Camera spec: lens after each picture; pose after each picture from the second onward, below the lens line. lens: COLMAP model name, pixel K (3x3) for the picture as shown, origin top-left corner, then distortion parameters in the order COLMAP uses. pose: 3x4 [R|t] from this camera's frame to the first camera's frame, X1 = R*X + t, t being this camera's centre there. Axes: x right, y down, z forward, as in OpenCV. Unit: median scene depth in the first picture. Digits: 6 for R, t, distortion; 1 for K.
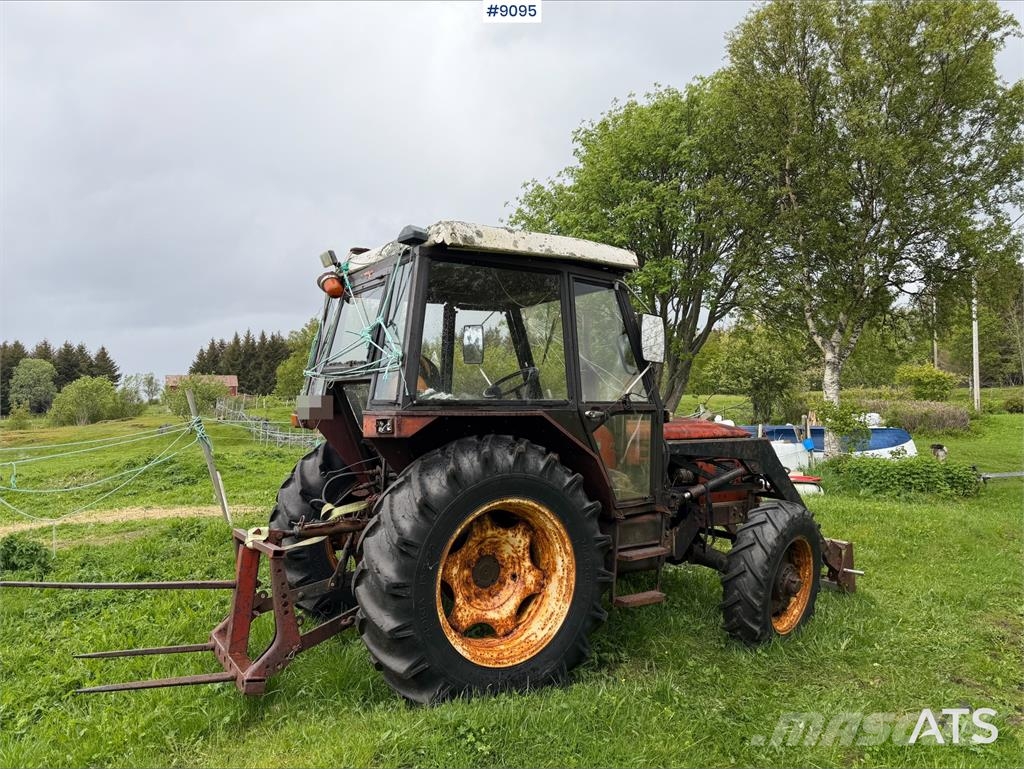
lens RADIAL K [[707.4, 0, 506.6], [0, 707.4, 389.2], [0, 0, 1]] dist [0.185100, -0.362293]
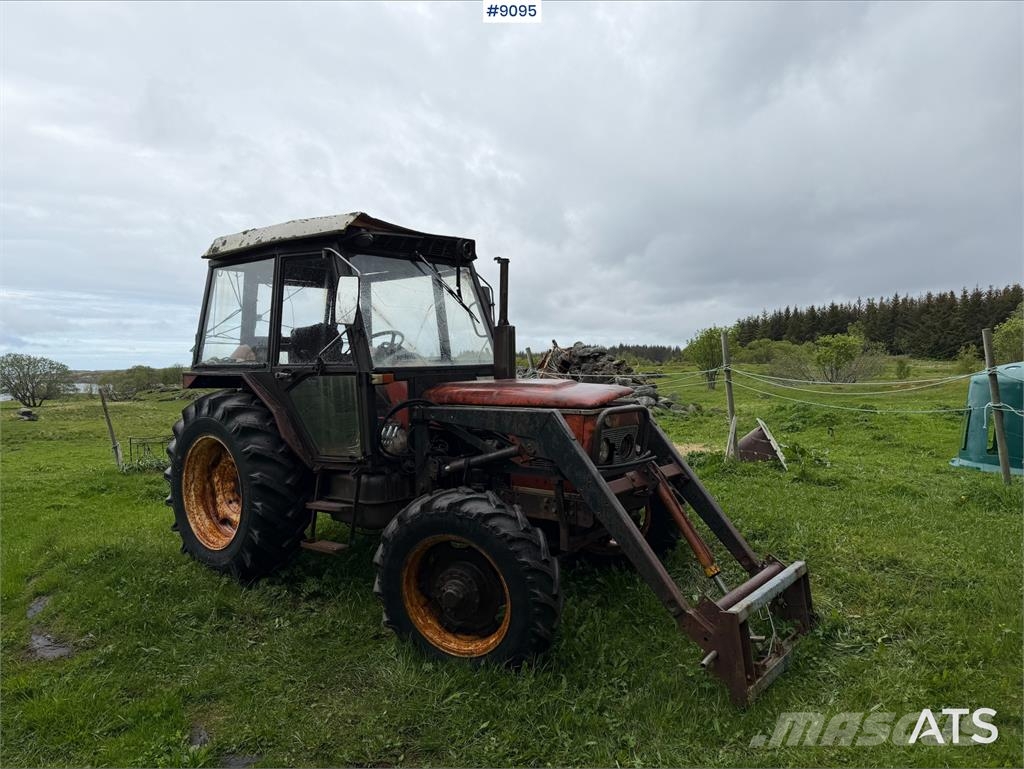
lens RADIAL K [[707.4, 0, 506.6], [0, 707.4, 389.2], [0, 0, 1]] dist [0.185100, -0.362293]
pose [[0.322254, 0.036229, -0.945960, 1.450042], [0.037015, 0.998021, 0.050833, 0.012823], [0.945929, -0.051396, 0.320275, 1.041753]]
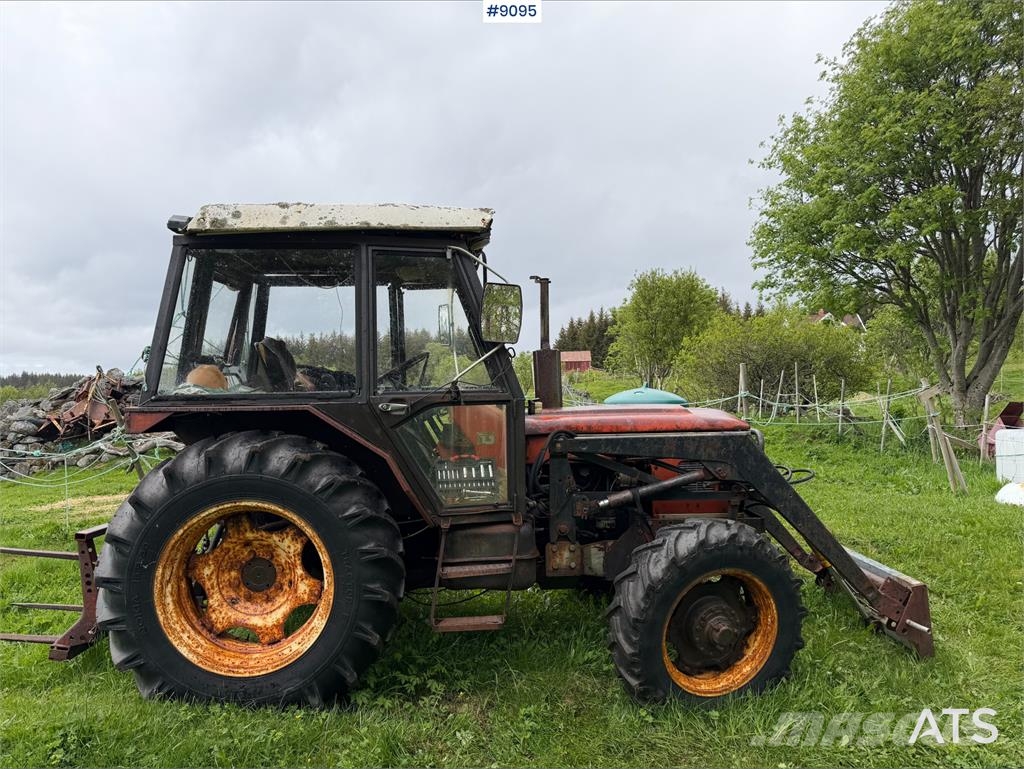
lens RADIAL K [[707.4, 0, 506.6], [0, 707.4, 389.2], [0, 0, 1]] dist [0.185100, -0.362293]
pose [[0.879708, -0.007728, -0.475451, 0.708935], [0.026696, 0.999094, 0.033155, -0.012344], [0.474763, -0.041859, 0.879117, 0.325573]]
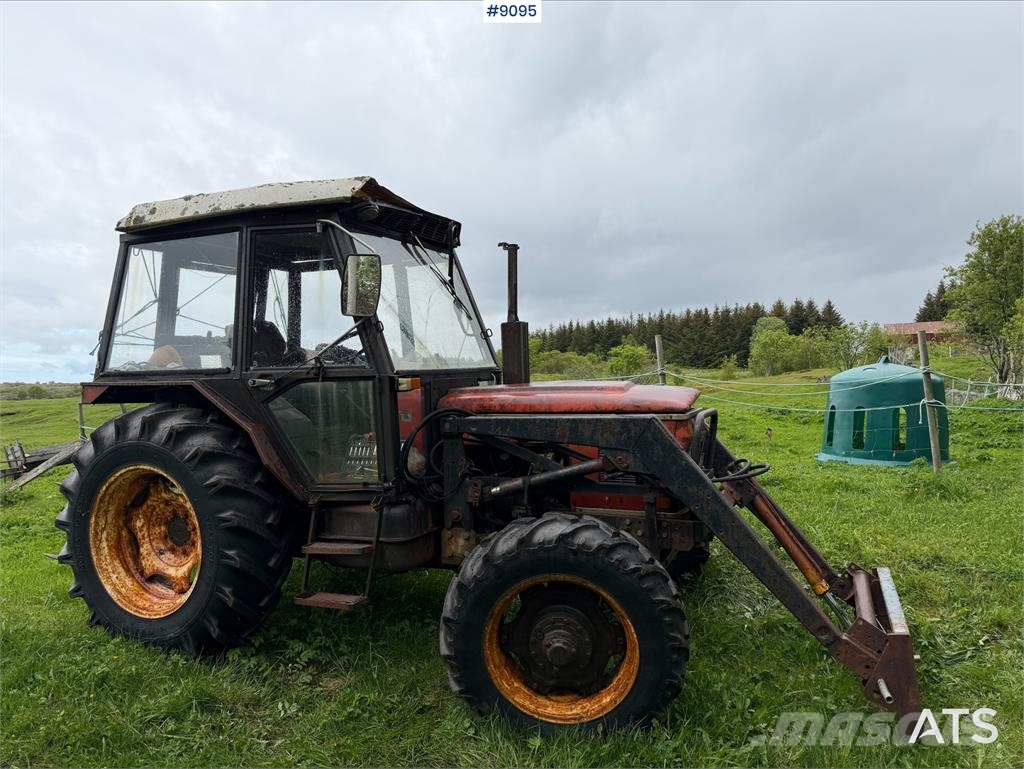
lens RADIAL K [[703.9, 0, 508.4], [0, 703.9, 387.4], [0, 0, 1]] dist [0.098354, -0.130112]
pose [[0.579018, 0.009838, -0.815255, 1.109960], [0.044992, 0.998018, 0.043998, 0.017319], [0.814072, -0.062156, 0.577428, 0.792454]]
